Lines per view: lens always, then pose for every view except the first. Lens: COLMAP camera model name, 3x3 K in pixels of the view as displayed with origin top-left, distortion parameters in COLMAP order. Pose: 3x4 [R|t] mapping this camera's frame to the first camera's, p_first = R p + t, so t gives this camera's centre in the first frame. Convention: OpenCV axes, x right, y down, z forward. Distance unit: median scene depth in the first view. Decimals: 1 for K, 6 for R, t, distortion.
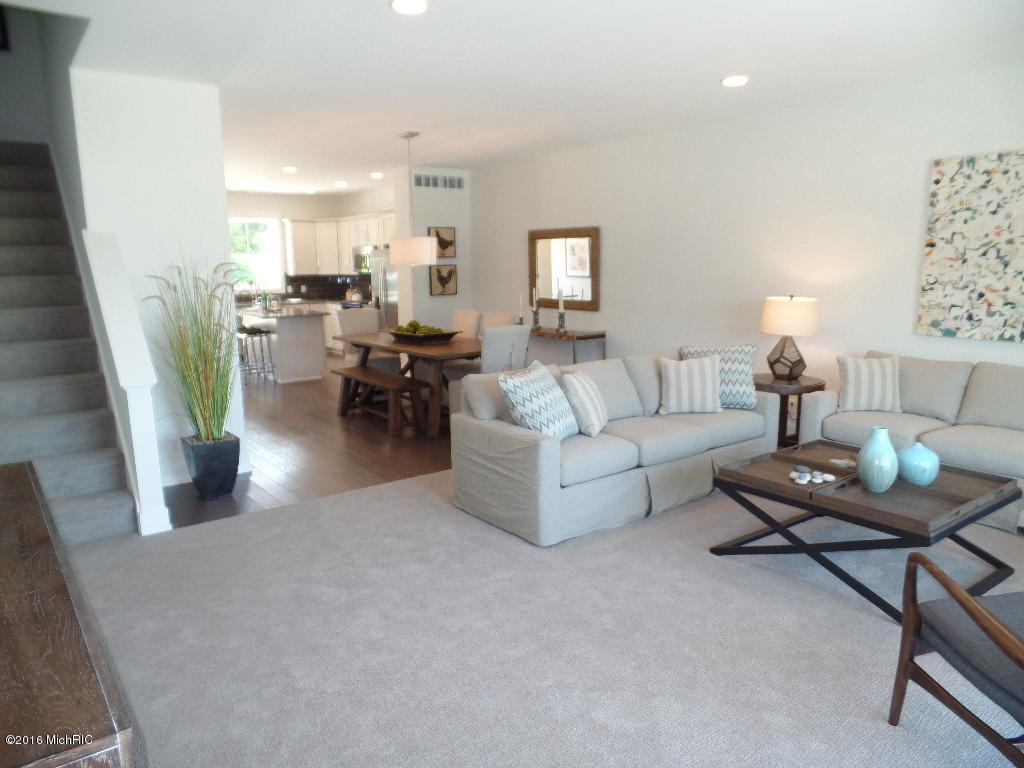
lens RADIAL K [[700.9, 0, 511.1], [0, 700.9, 388.4], [0, 0, 1]] dist [0.002351, -0.002918]
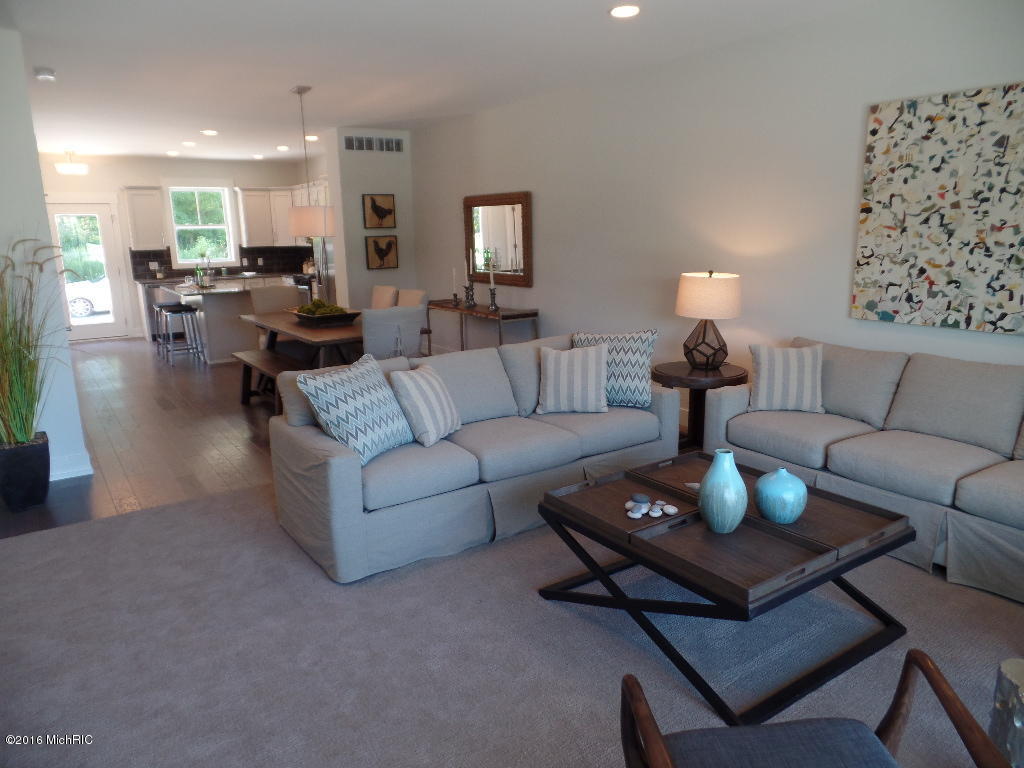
lens RADIAL K [[700.9, 0, 511.1], [0, 700.9, 388.4], [0, 0, 1]] dist [0.002351, -0.002918]
pose [[0.999141, 0.000798, -0.041421, 0.220186], [0.001067, 0.998987, 0.044987, -0.032817], [0.041415, -0.044992, 0.998129, 0.150684]]
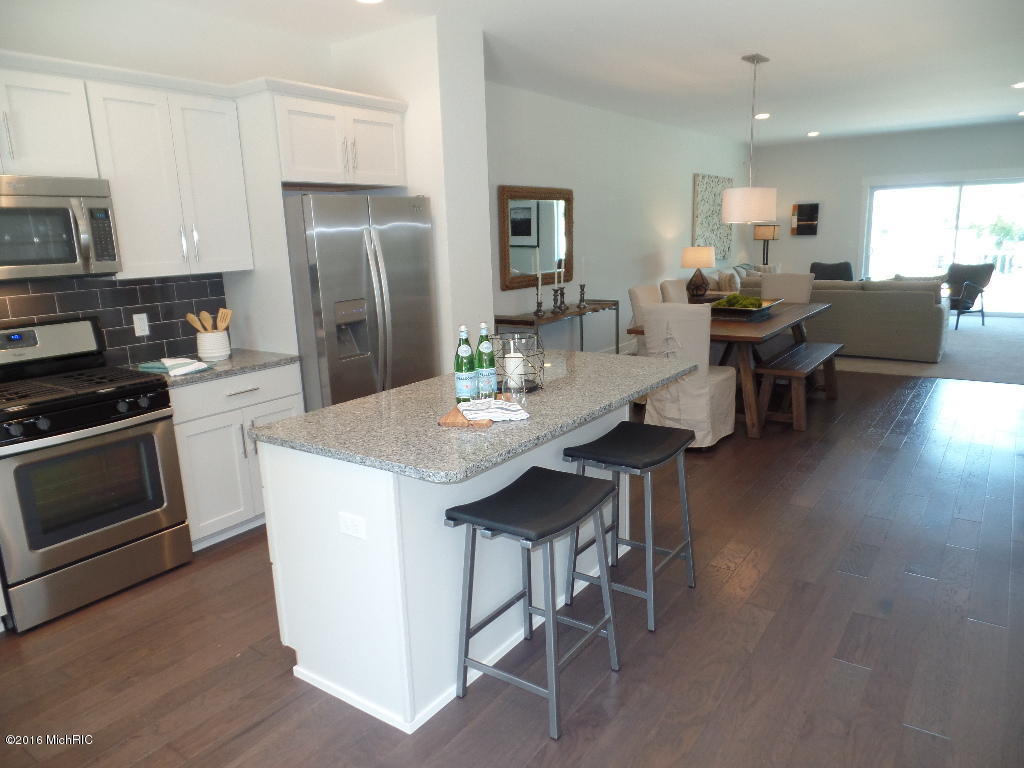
lens RADIAL K [[707.3, 0, 512.3], [0, 707.3, 389.2], [0, 0, 1]] dist [-0.004909, 0.000101]
pose [[-0.306858, -0.182633, 0.934068, -1.236084], [0.210010, 0.944233, 0.253612, -0.371875], [-0.928296, 0.273987, -0.251391, 2.185308]]
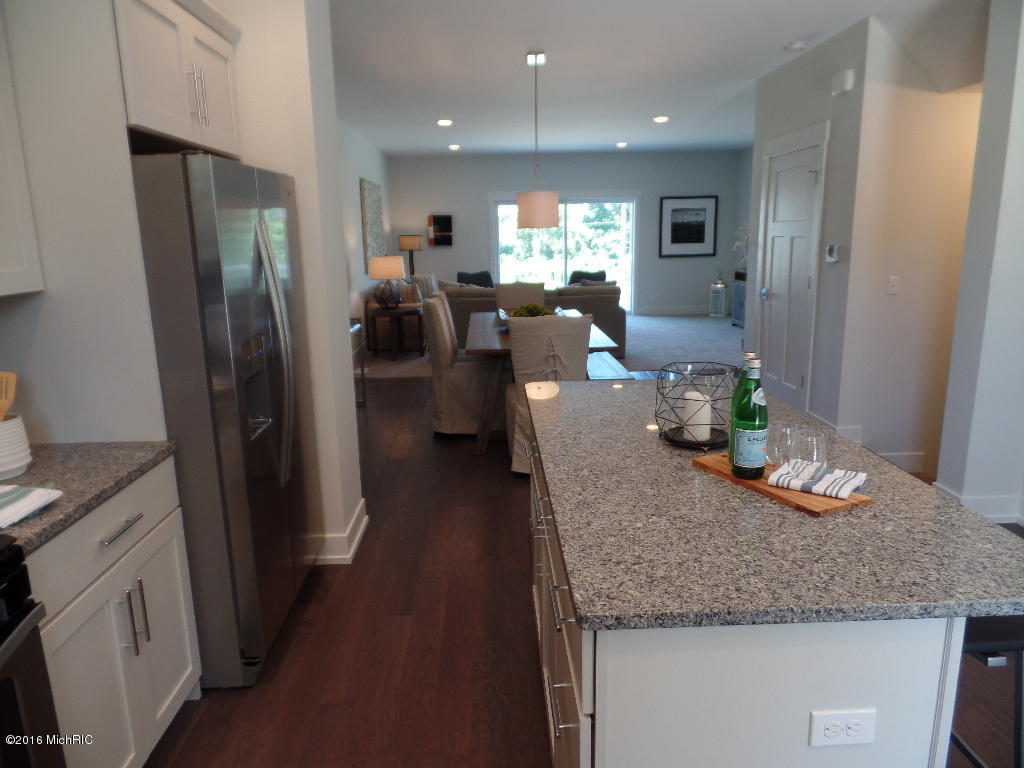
lens RADIAL K [[707.3, 0, 512.3], [0, 707.3, 389.2], [0, 0, 1]] dist [-0.004909, 0.000101]
pose [[-0.819918, -0.092823, 0.564906, -0.833051], [0.136212, 0.926798, 0.349989, -0.414356], [-0.556041, 0.363909, -0.747254, 2.402397]]
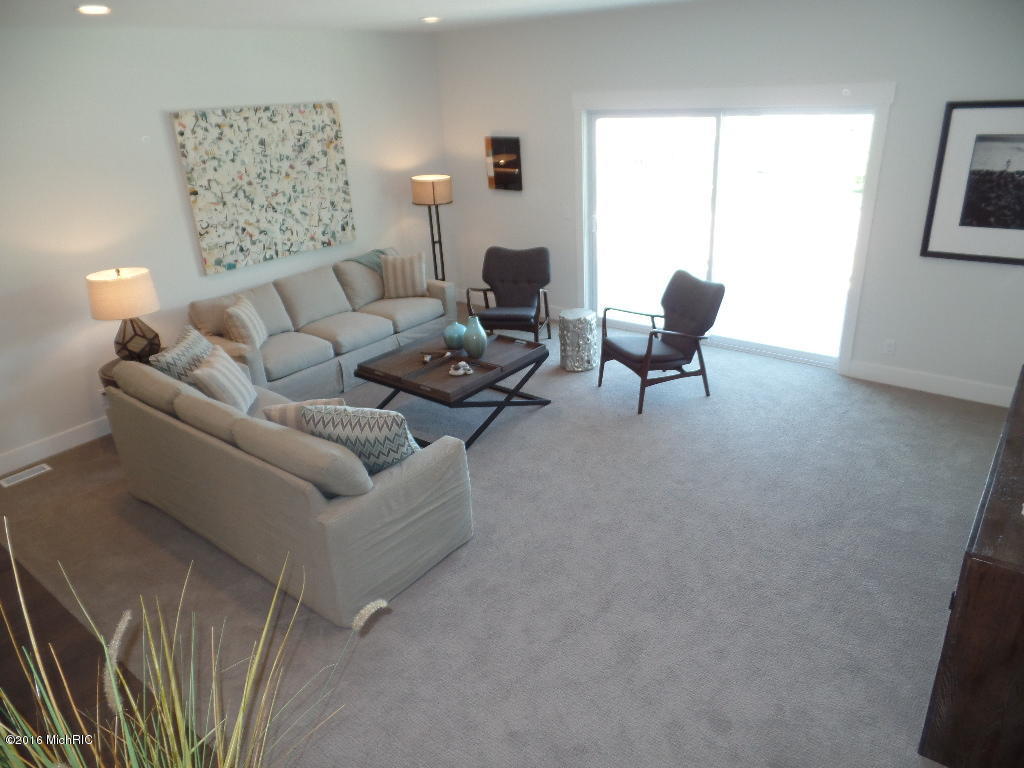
lens RADIAL K [[700.9, 0, 511.1], [0, 700.9, 388.4], [0, 0, 1]] dist [0.002351, -0.002918]
pose [[-0.256221, -0.362774, 0.895961, -0.630086], [0.229587, 0.877539, 0.420970, -0.293224], [-0.938957, 0.313562, -0.141556, 0.814390]]
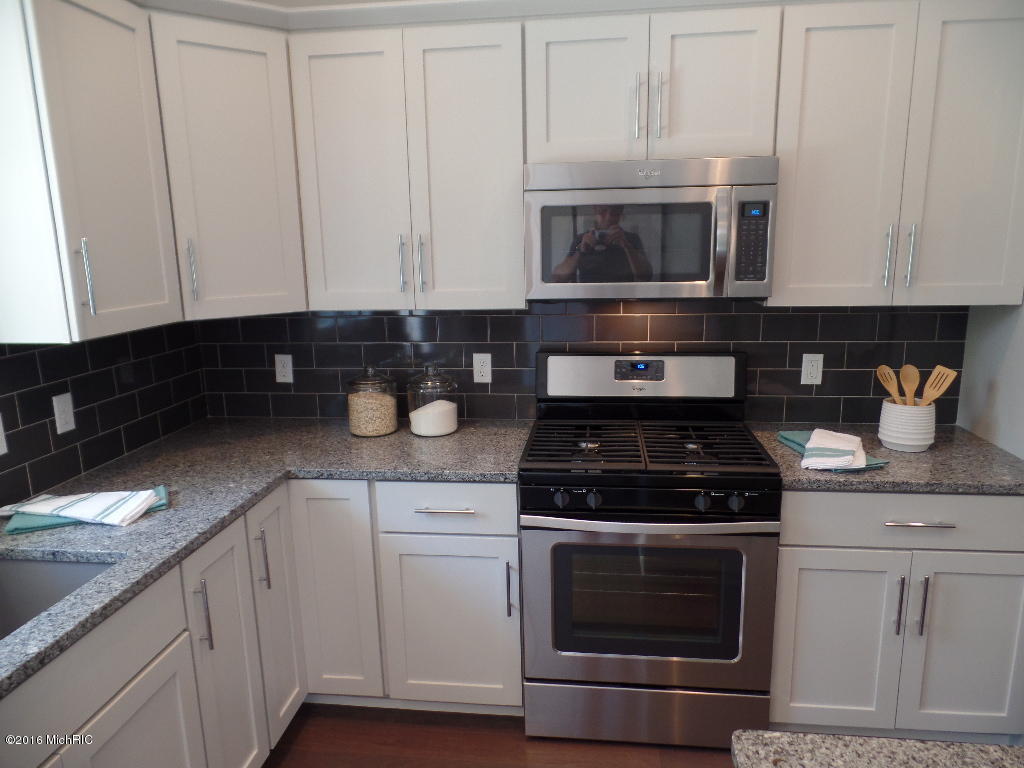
lens RADIAL K [[700.9, 0, 511.1], [0, 700.9, 388.4], [0, 0, 1]] dist [0.002351, -0.002918]
pose [[0.694372, -0.151160, 0.703561, -0.898072], [0.141844, 0.987258, 0.072121, -0.383488], [-0.705498, 0.049717, 0.706966, 2.135898]]
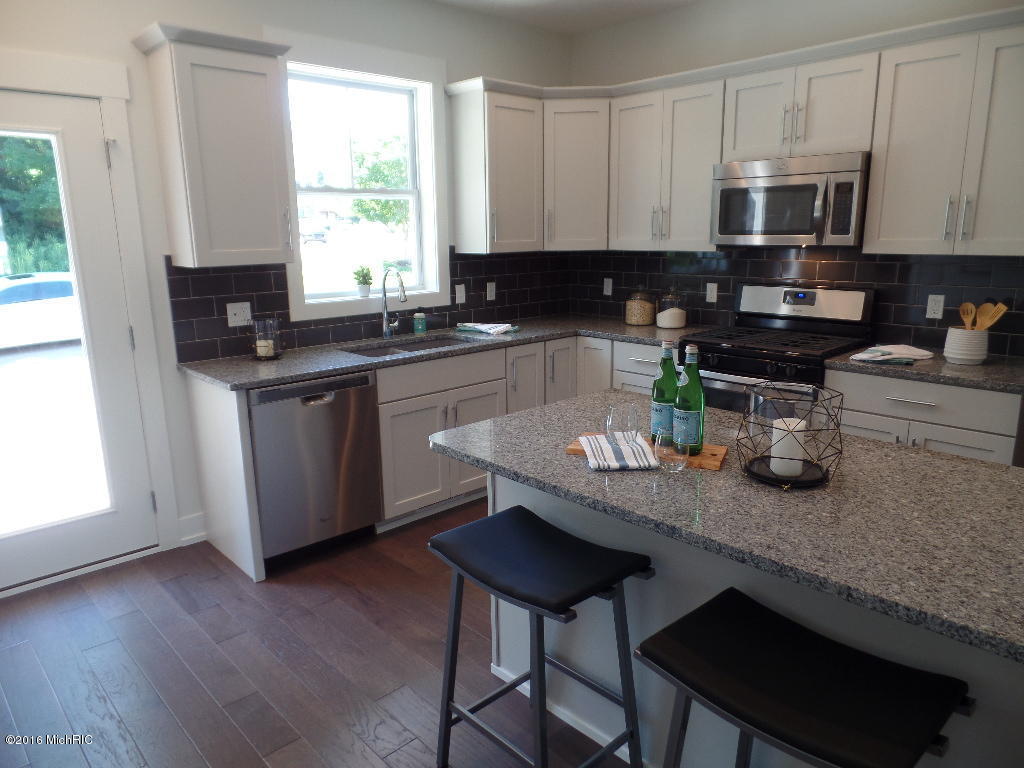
lens RADIAL K [[700.9, 0, 511.1], [0, 700.9, 388.4], [0, 0, 1]] dist [0.002351, -0.002918]
pose [[0.994193, -0.026903, 0.104199, -0.860906], [0.022462, 0.998798, 0.043568, -0.285118], [-0.105246, -0.040975, 0.993602, 1.690693]]
